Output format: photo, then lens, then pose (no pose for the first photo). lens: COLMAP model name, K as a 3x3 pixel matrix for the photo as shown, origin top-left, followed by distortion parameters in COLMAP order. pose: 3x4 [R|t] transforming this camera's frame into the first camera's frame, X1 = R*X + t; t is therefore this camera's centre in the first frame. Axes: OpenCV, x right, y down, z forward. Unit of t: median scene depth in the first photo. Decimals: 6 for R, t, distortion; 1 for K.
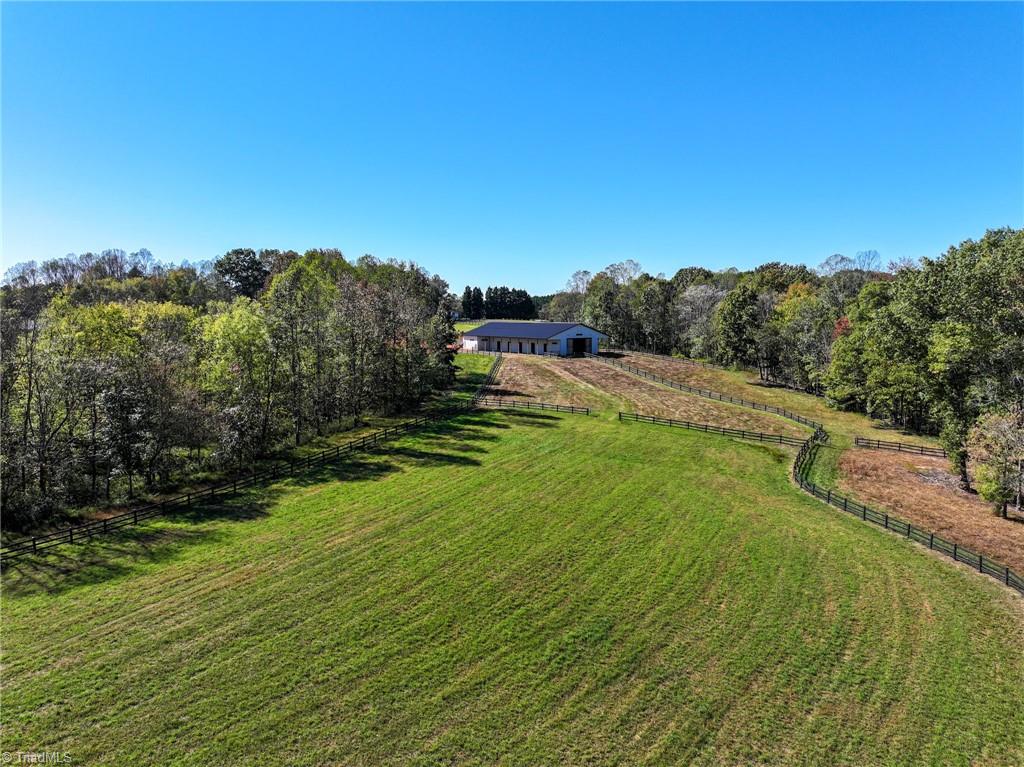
lens RADIAL K [[724.4, 0, 512.0], [0, 724.4, 383.5], [0, 0, 1]] dist [-0.000307, 0.023735]
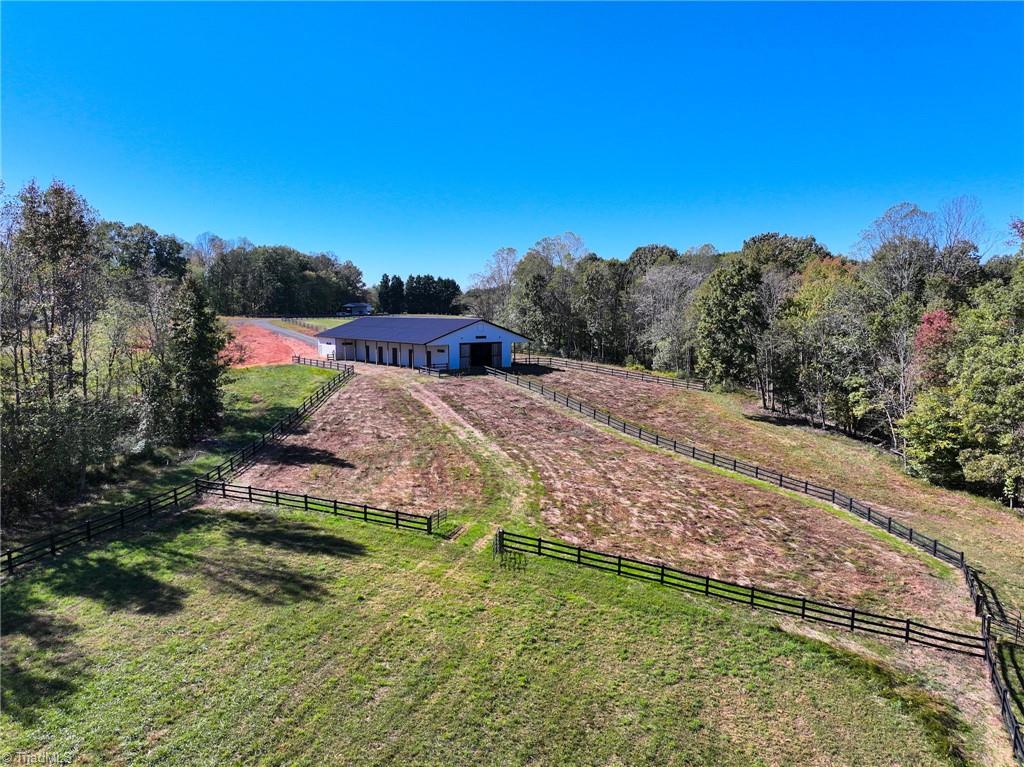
lens RADIAL K [[724.4, 0, 512.0], [0, 724.4, 383.5], [0, 0, 1]] dist [-0.000307, 0.023735]
pose [[0.998252, -0.001828, 0.059068, 0.072953], [0.001474, 0.999981, 0.006047, -0.027163], [-0.059078, -0.005949, 0.998236, 0.323205]]
